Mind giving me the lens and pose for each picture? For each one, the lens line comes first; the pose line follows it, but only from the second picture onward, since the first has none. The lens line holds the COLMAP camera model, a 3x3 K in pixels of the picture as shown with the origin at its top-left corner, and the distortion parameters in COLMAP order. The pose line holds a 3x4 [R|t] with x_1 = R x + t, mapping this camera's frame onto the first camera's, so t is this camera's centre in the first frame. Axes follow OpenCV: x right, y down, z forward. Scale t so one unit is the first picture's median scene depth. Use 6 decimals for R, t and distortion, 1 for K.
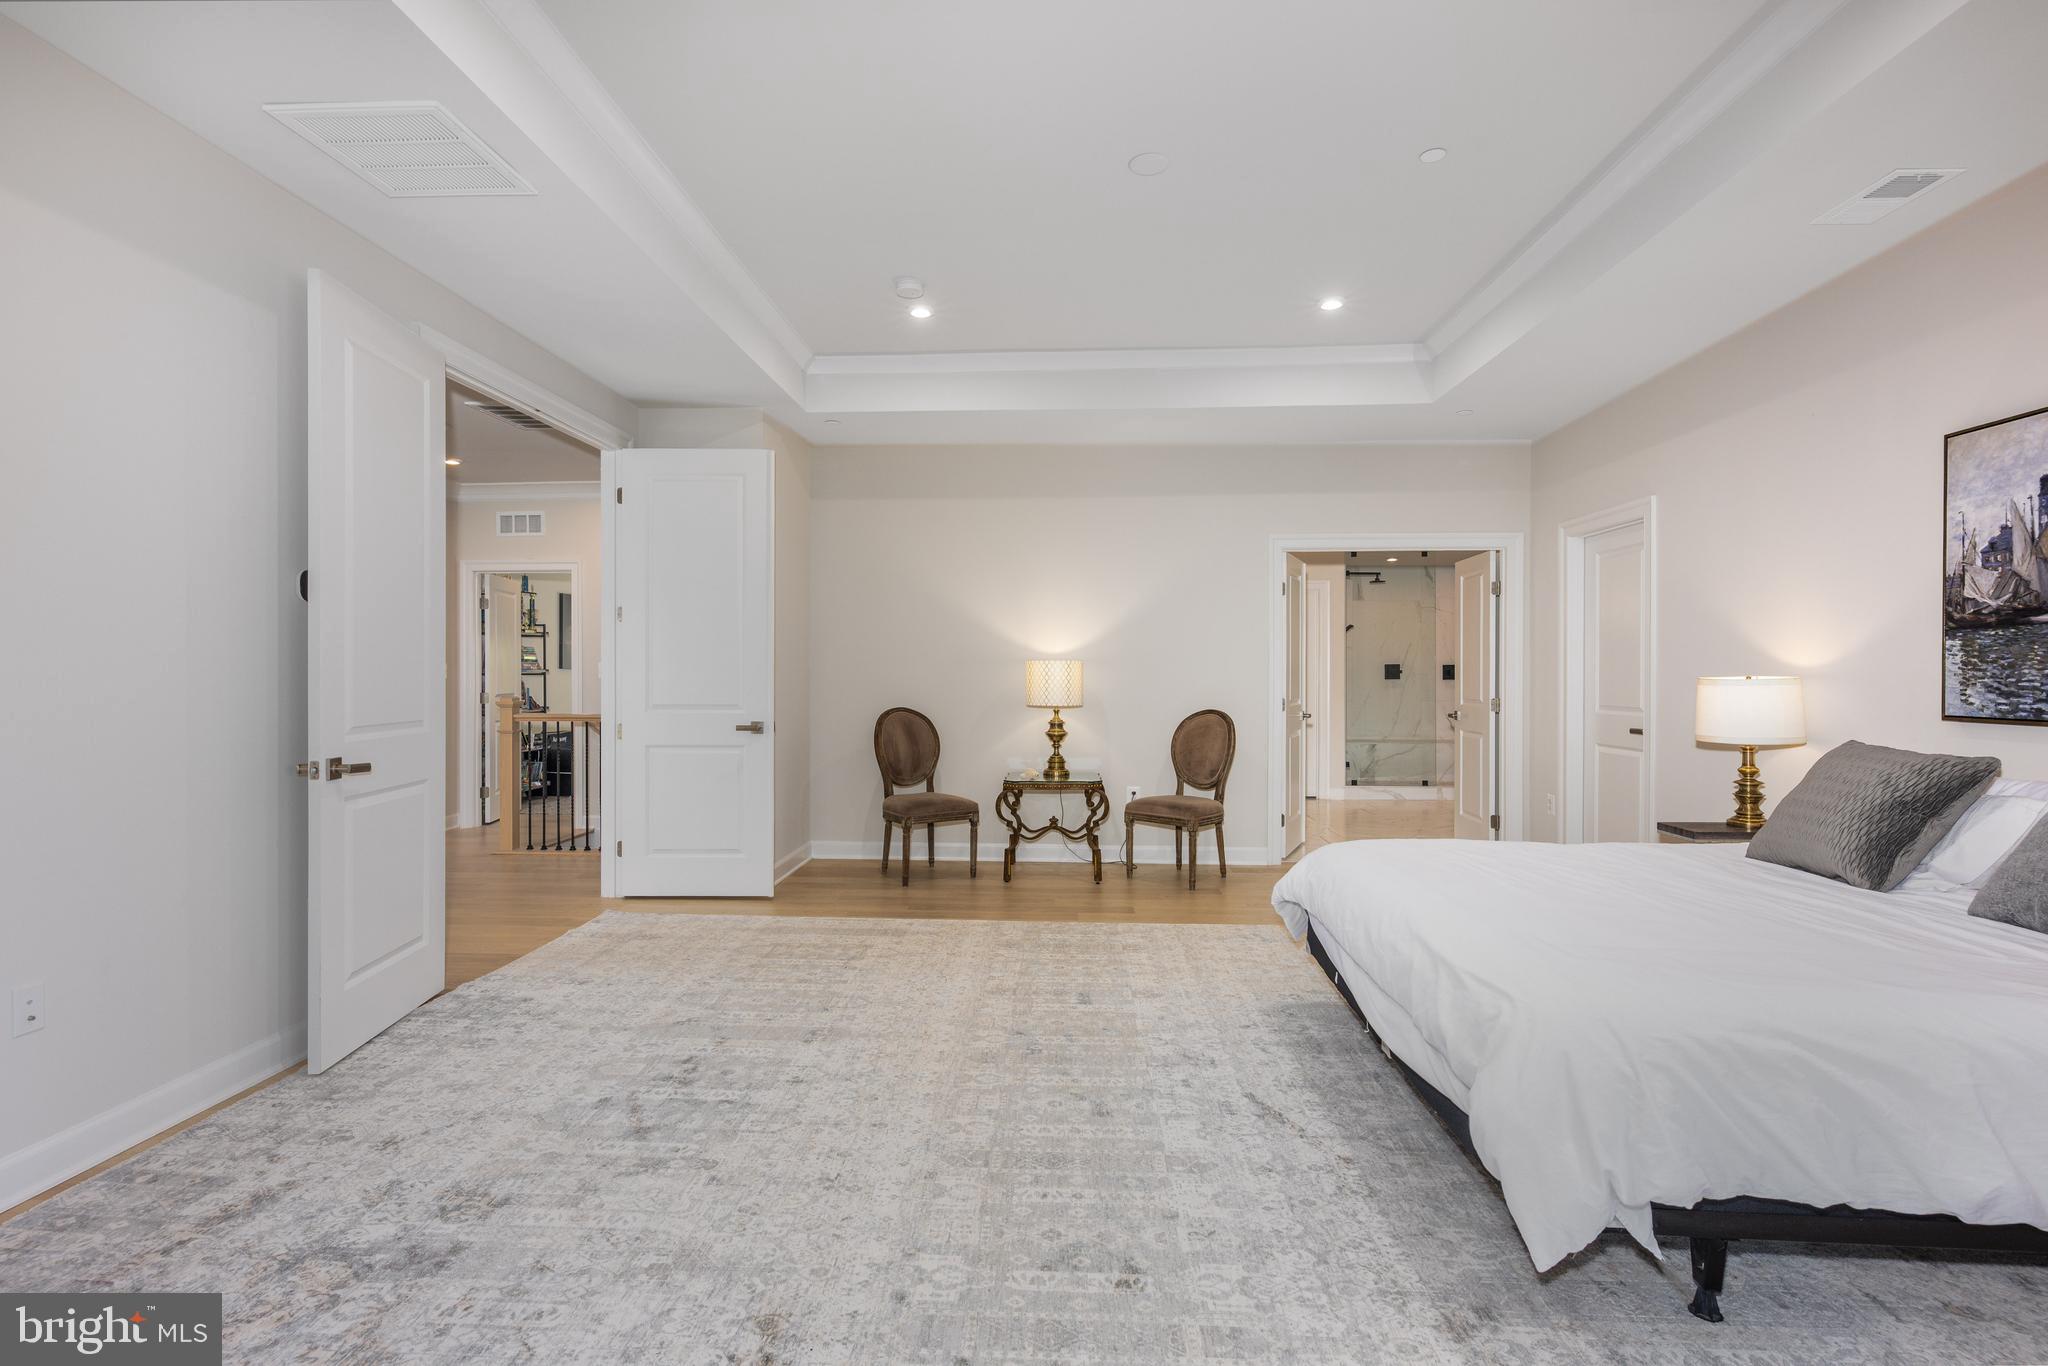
lens RADIAL K [[999.5, 0, 1021.5], [0, 999.5, 683.5], [0, 0, 1]] dist [0.002288, 0.000366]
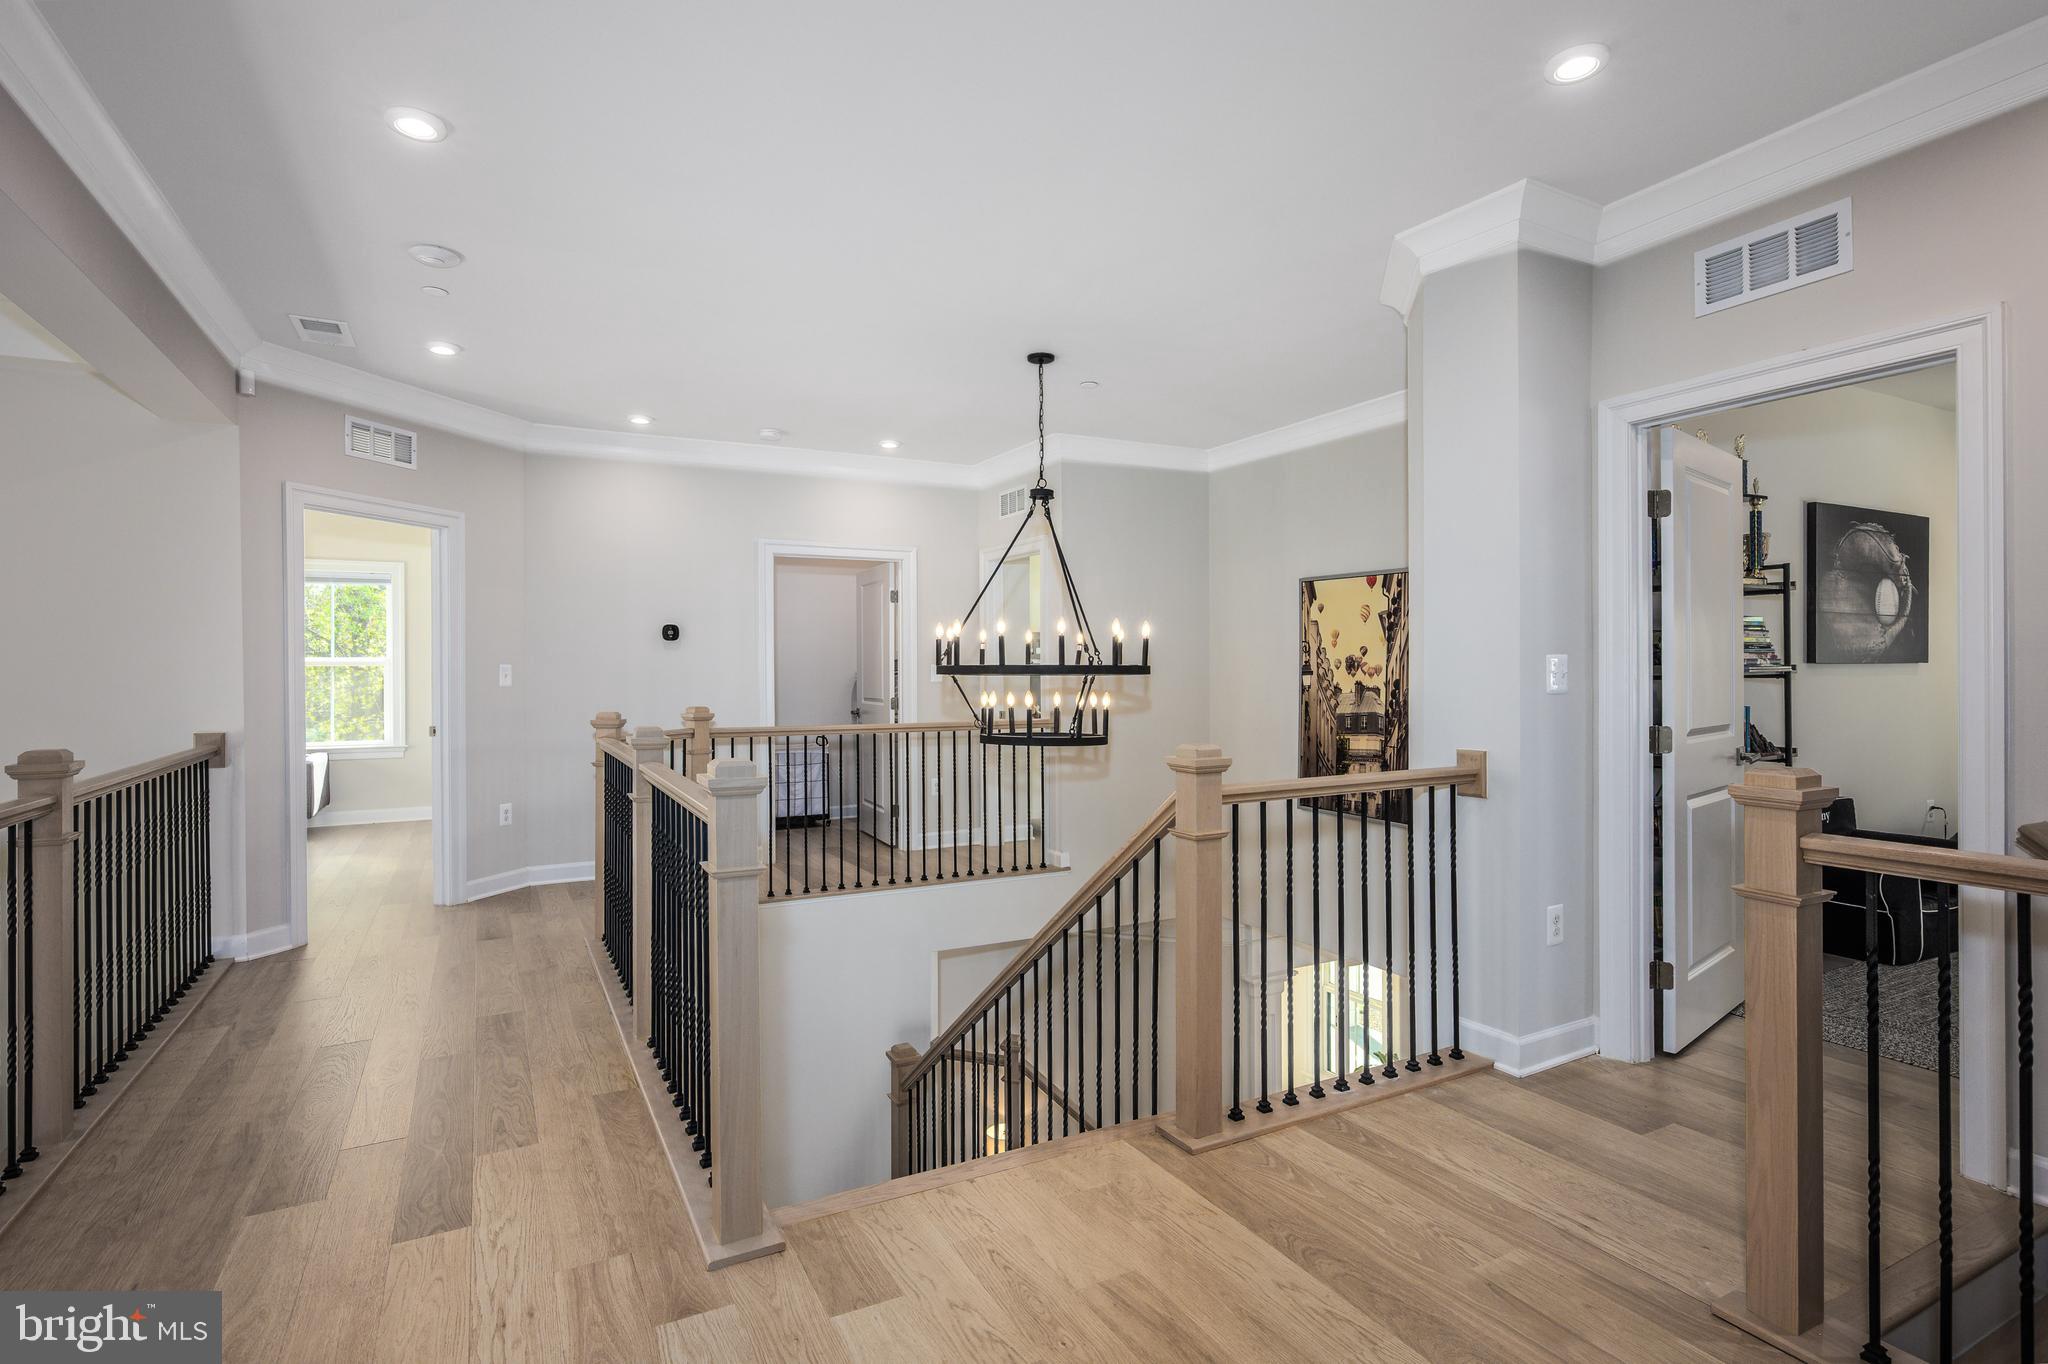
lens RADIAL K [[999.5, 0, 1021.9], [0, 999.5, 678.2], [0, 0, 1]] dist [0.002288, 0.000366]
pose [[0.514344, -0.002730, -0.857580, -0.324594], [-0.000365, 0.999994, -0.003403, -0.007815], [0.857584, 0.002064, 0.514340, 0.574338]]
